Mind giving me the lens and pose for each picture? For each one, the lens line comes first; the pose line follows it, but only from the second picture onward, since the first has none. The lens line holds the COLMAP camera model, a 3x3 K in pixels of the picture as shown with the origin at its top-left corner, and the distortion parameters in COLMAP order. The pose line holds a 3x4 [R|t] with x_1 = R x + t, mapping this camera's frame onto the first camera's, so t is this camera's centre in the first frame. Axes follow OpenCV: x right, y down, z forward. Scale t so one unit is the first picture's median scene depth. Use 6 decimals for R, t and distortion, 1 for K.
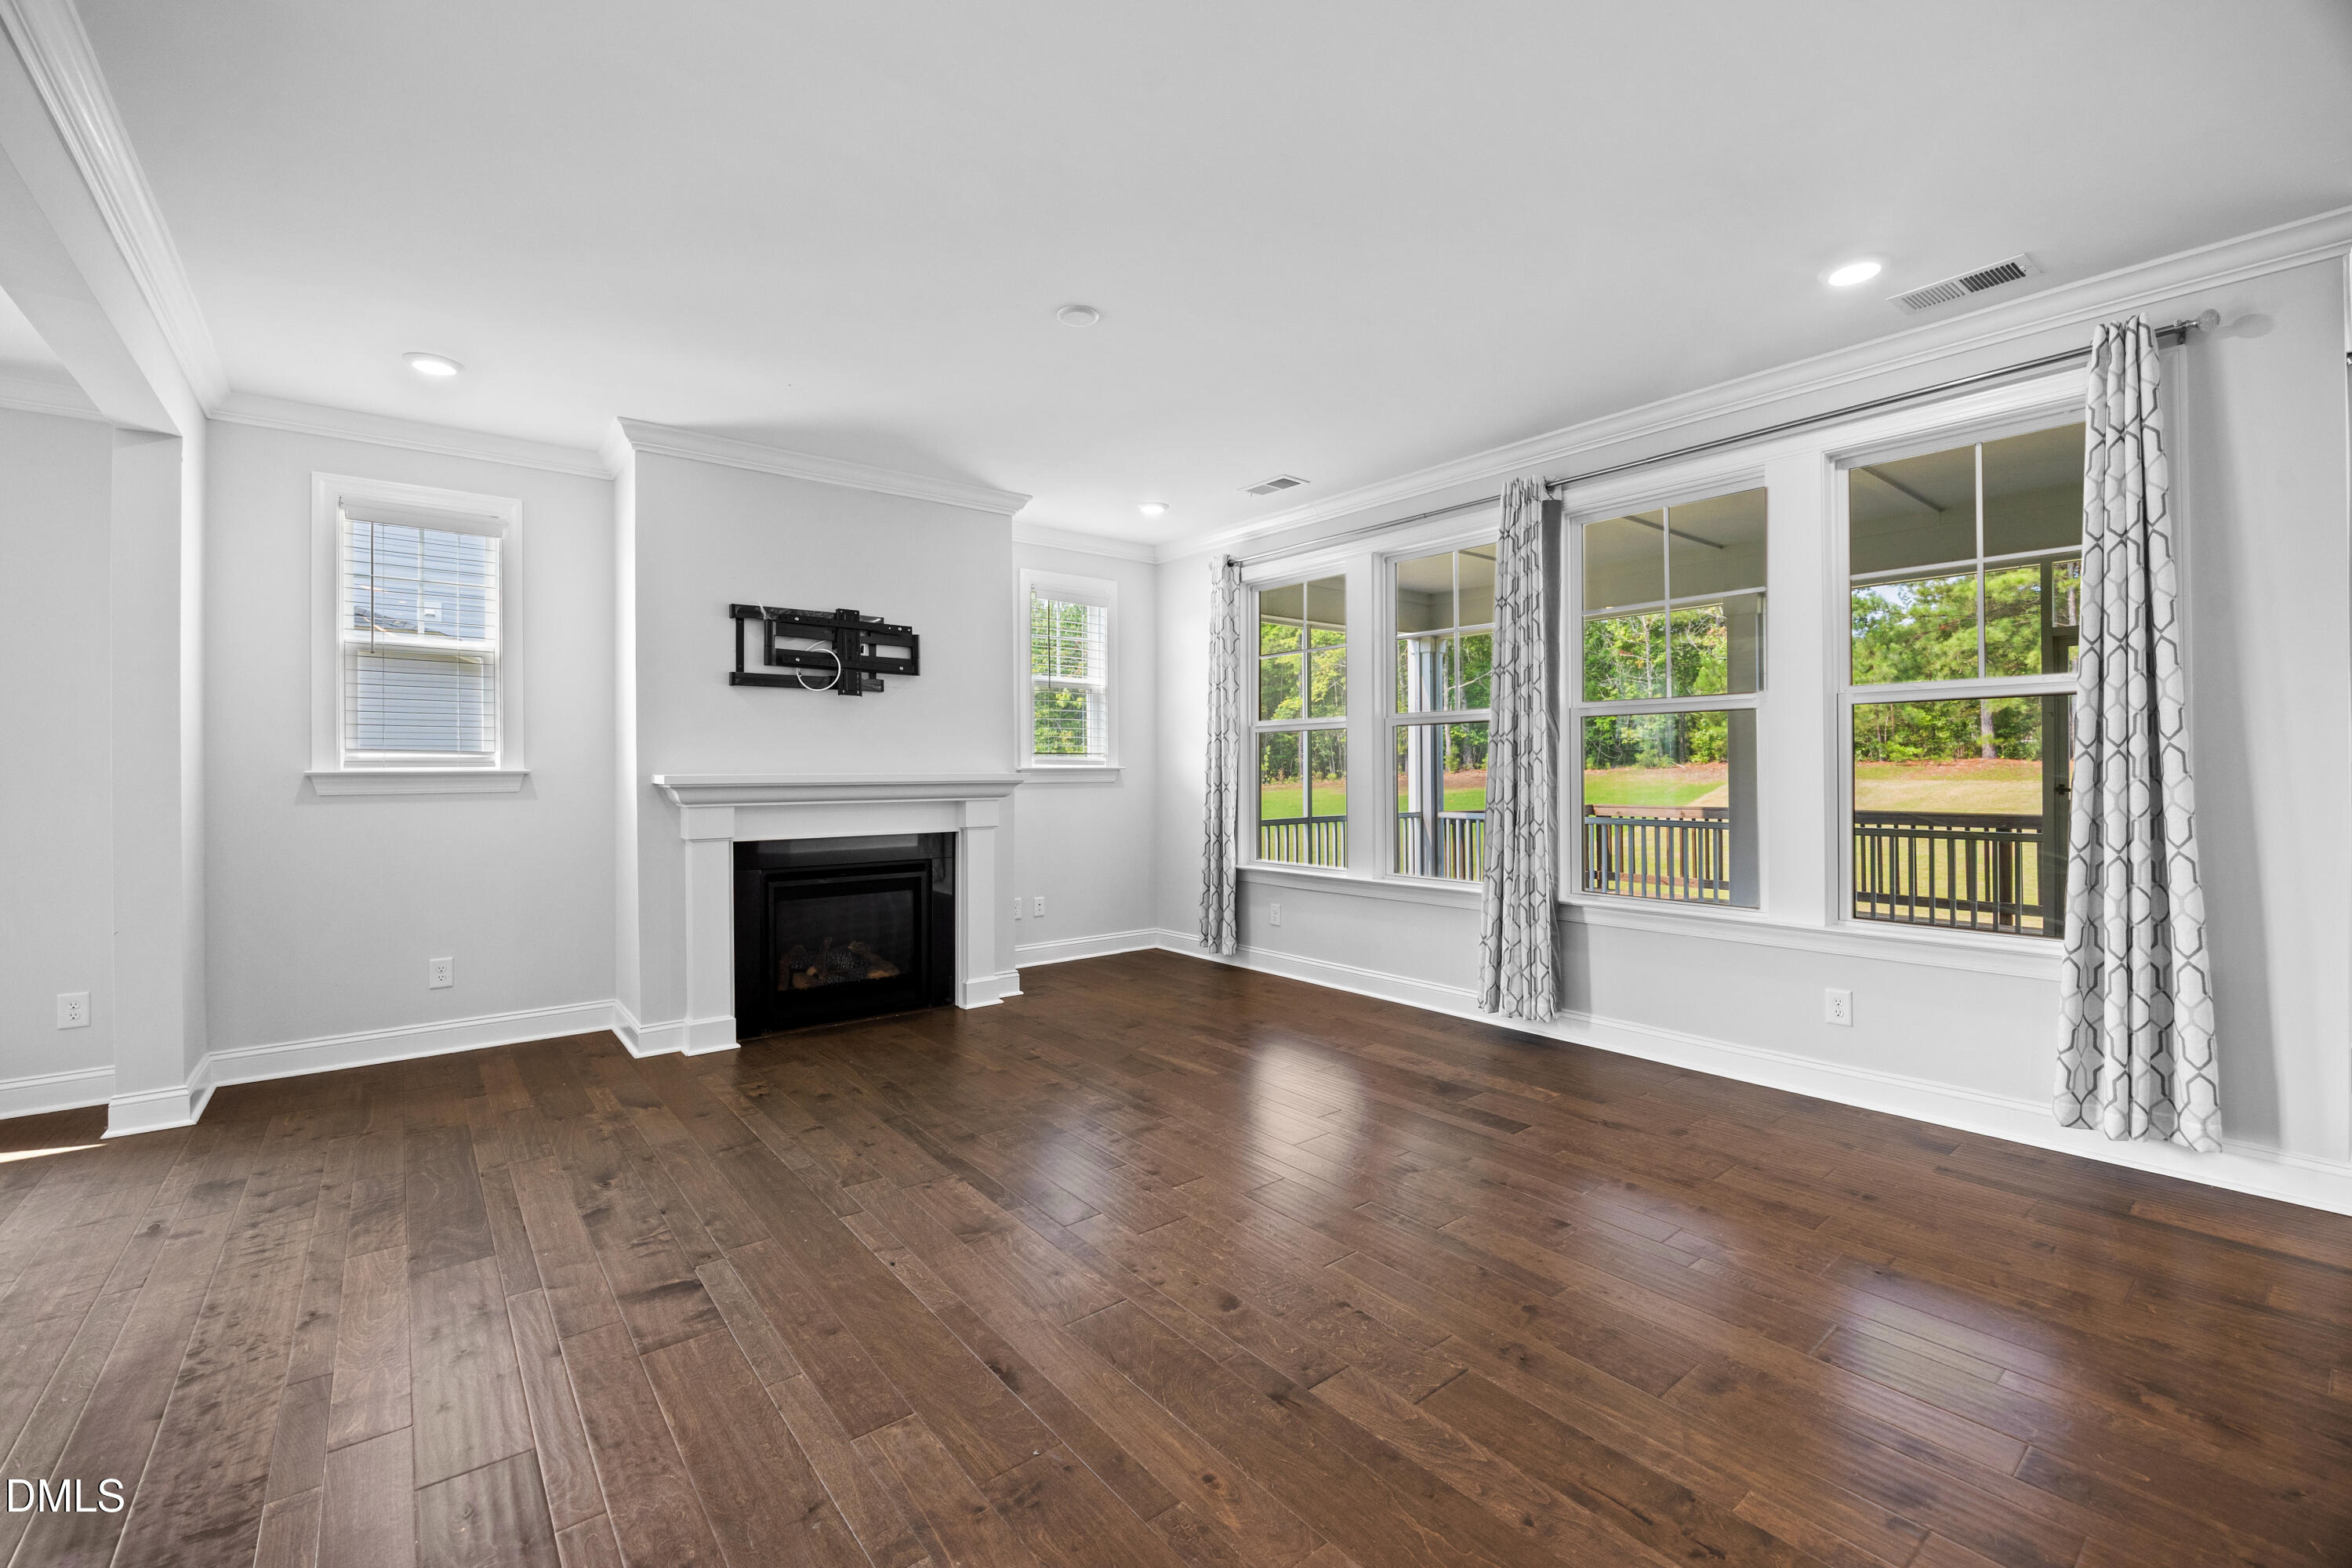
lens RADIAL K [[982.2, 0, 1178.1], [0, 982.2, 765.2], [0, 0, 1]] dist [-0.002531, -0.000451]
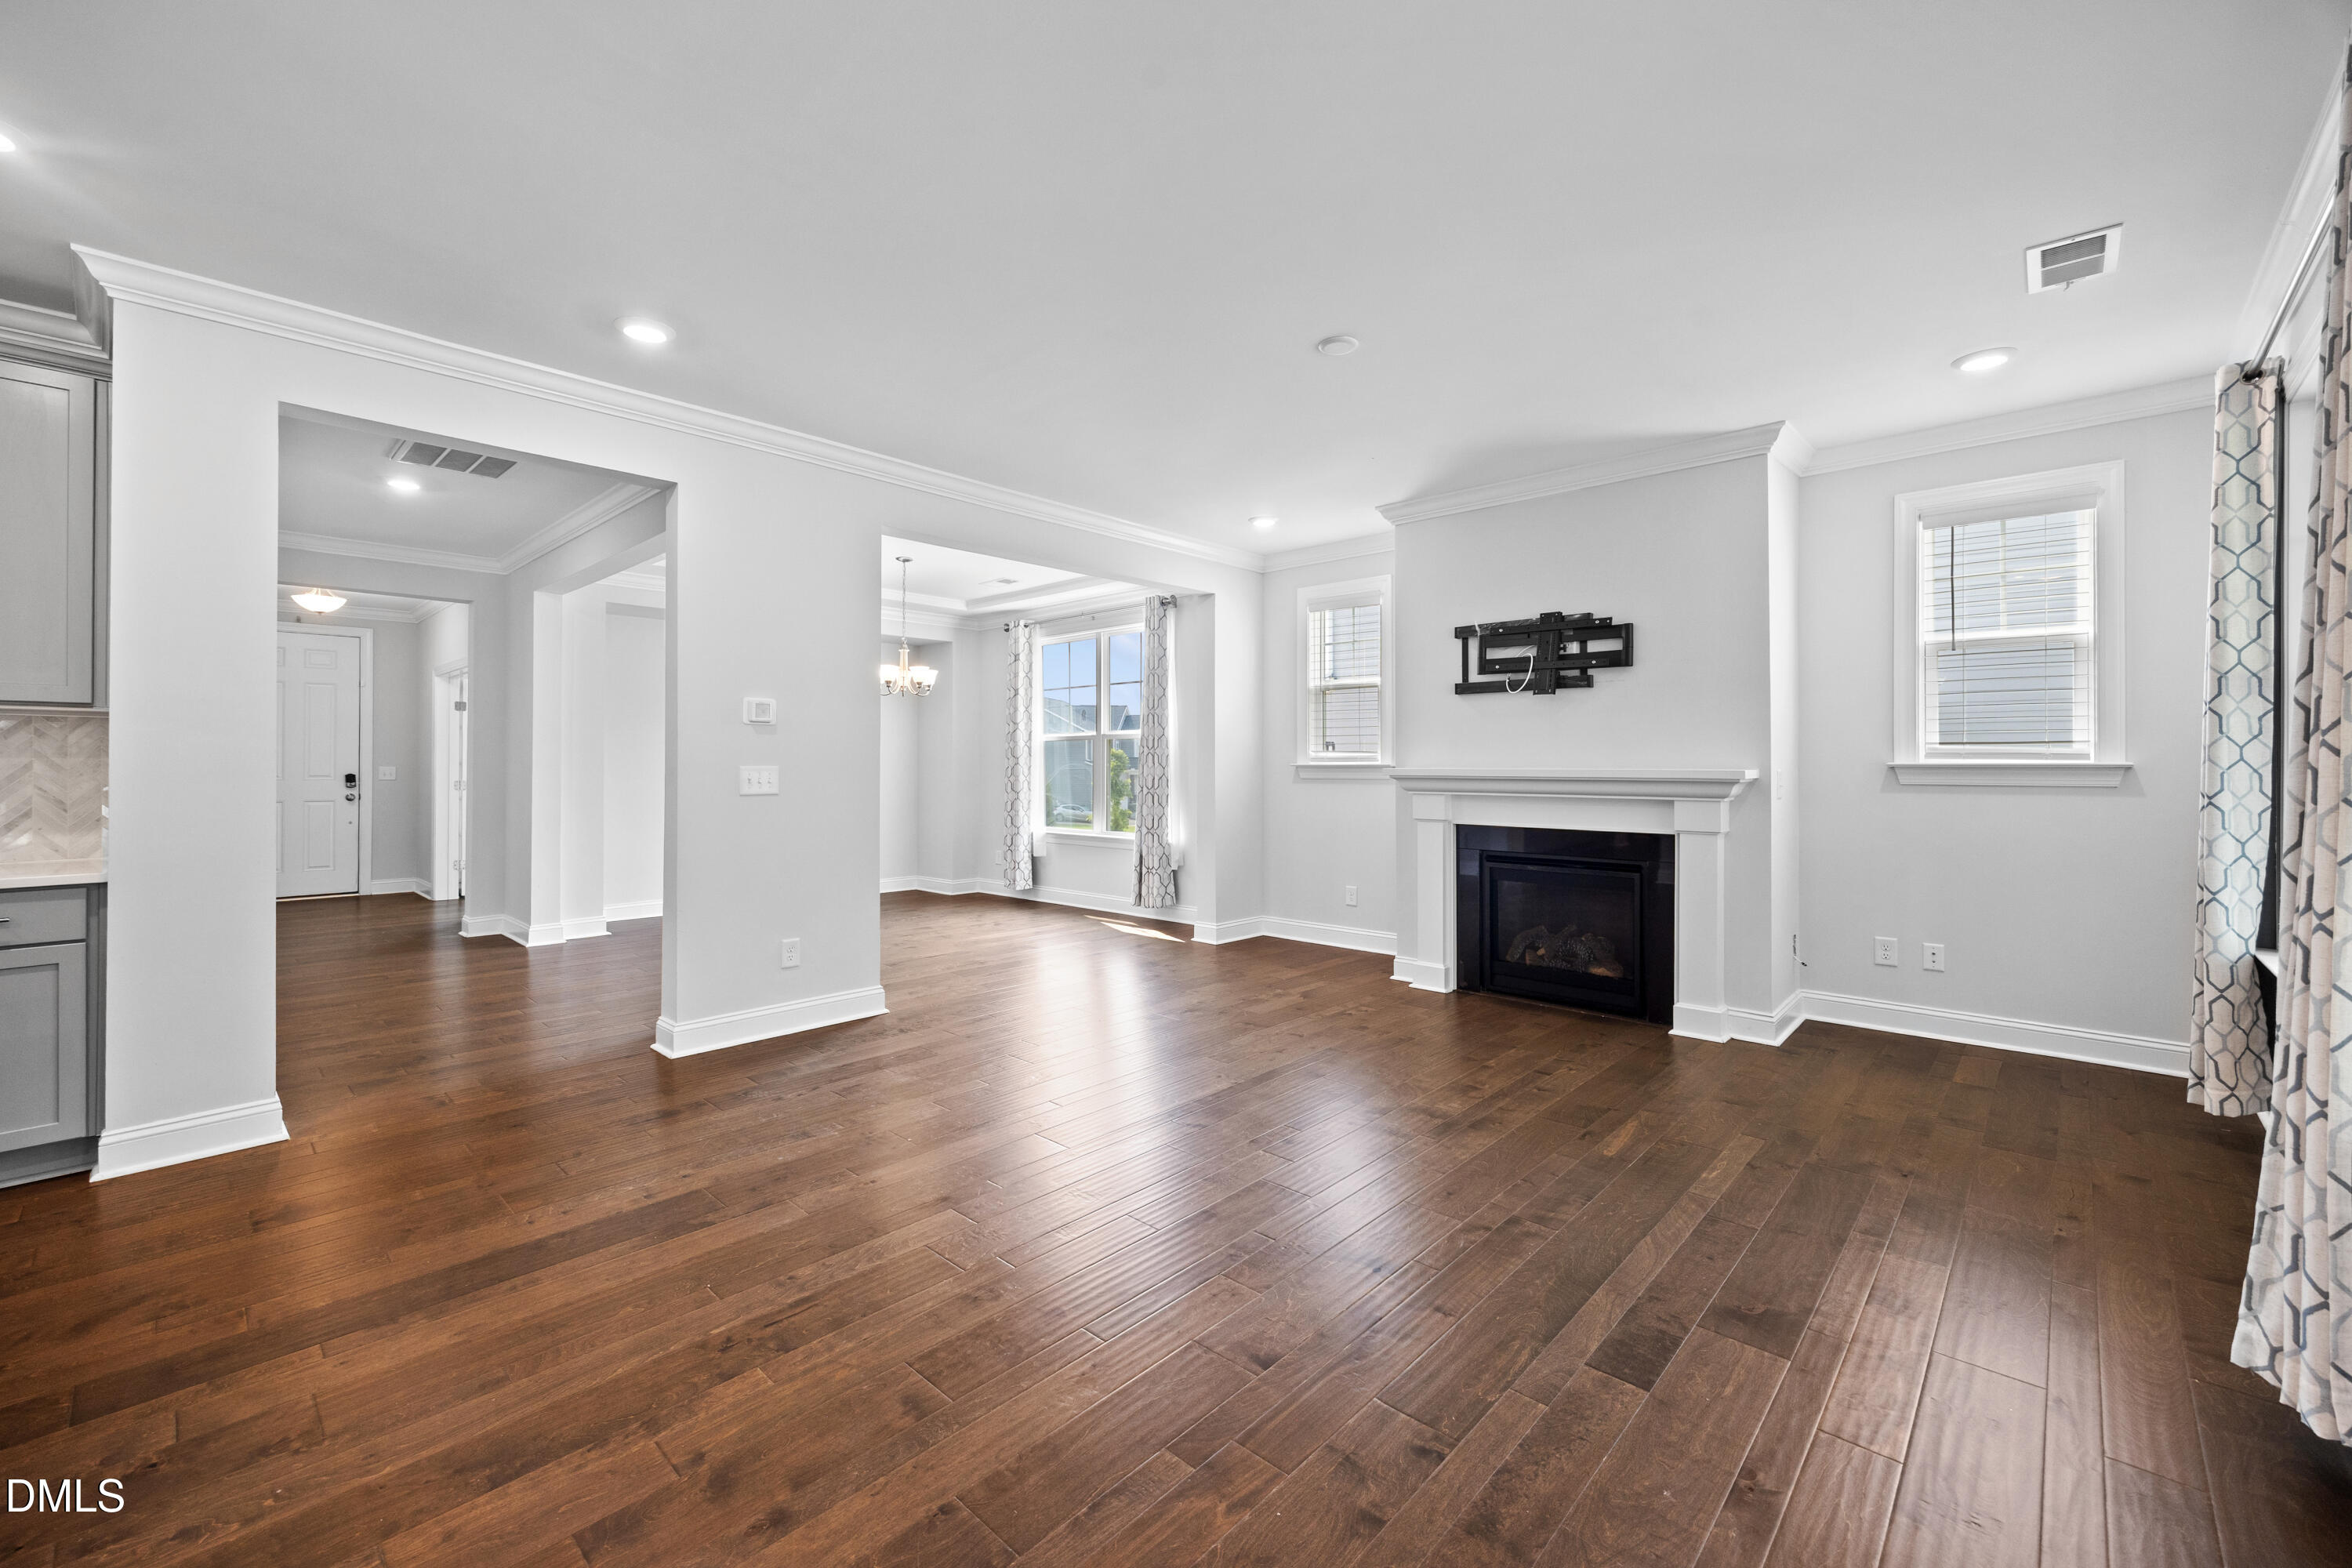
lens RADIAL K [[951.2, 0, 1168.0], [0, 951.2, 759.7], [0, 0, 1]] dist [0.002559, 0.000132]
pose [[0.133427, -0.000905, -0.991058, 0.661669], [0.000025, 1.000000, -0.000909, 0.000102], [0.991059, 0.000096, 0.133427, 0.491114]]
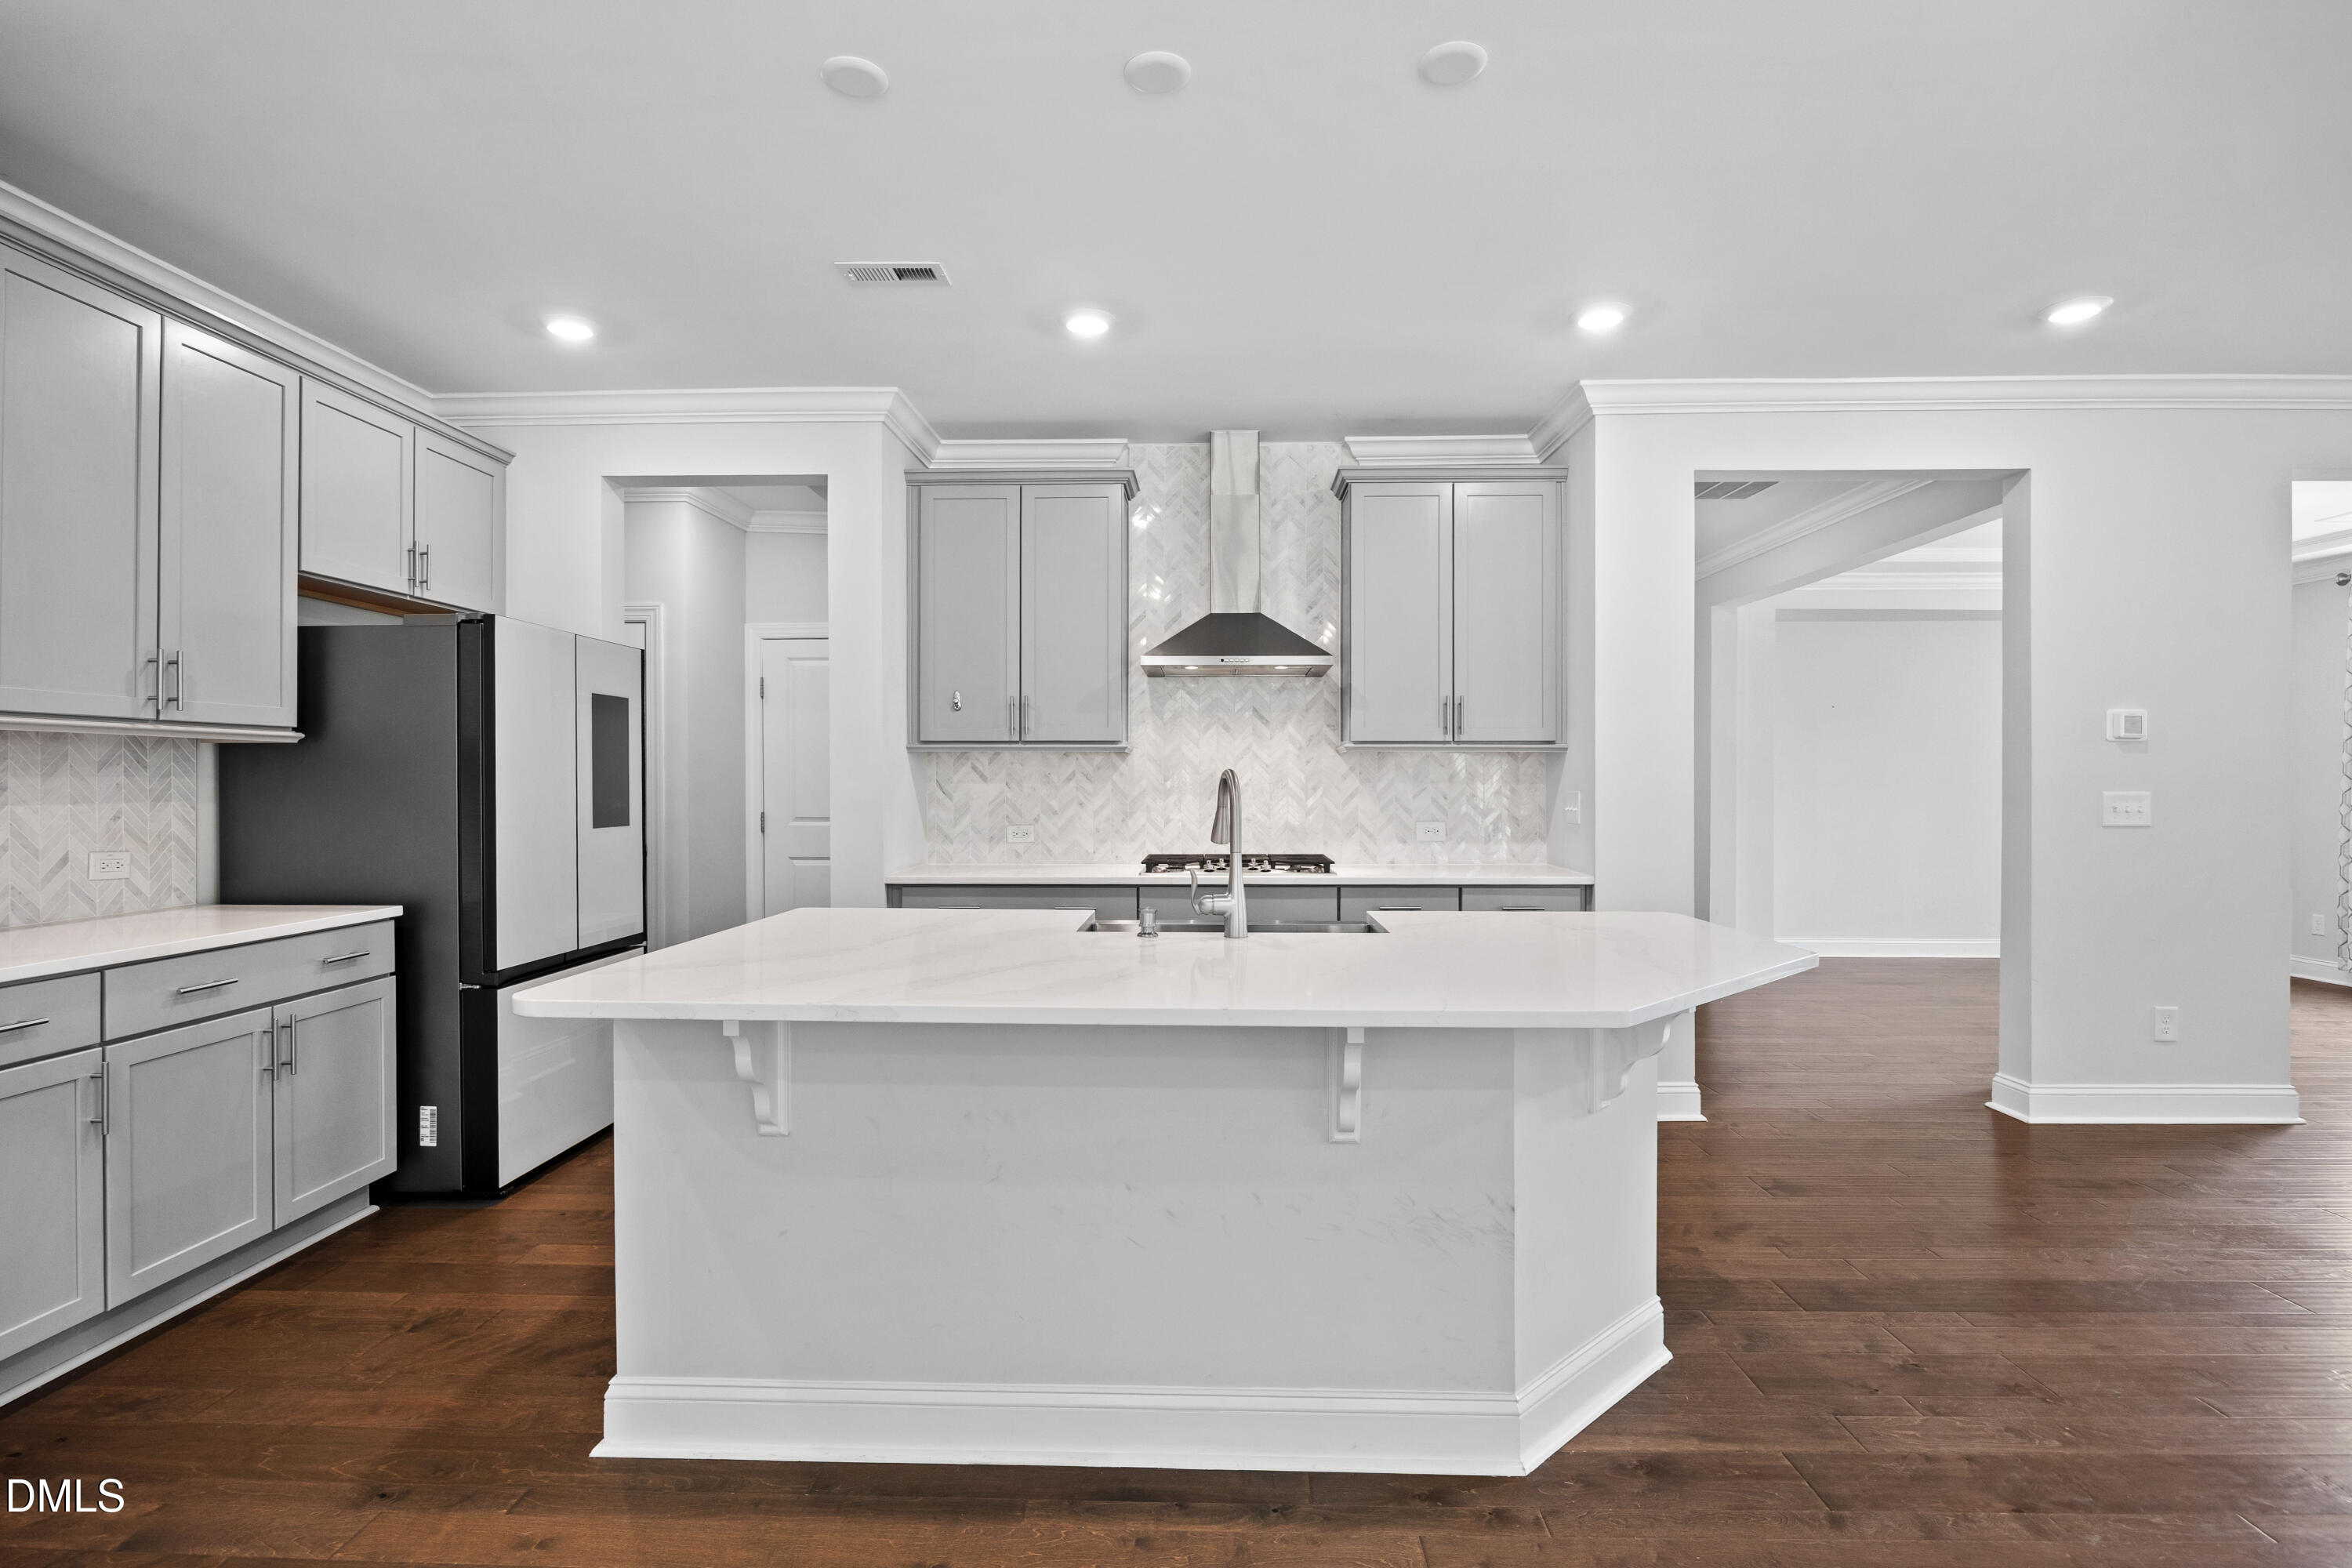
lens RADIAL K [[1153.7, 0, 1176.0], [0, 1153.7, 784.0], [0, 0, 1]] dist [-0.003229, -0.000179]
pose [[-0.648085, 0.008193, -0.761524, 0.897500], [0.005299, 0.999966, 0.006248, -0.011031], [0.761549, 0.000014, -0.648107, 0.229509]]
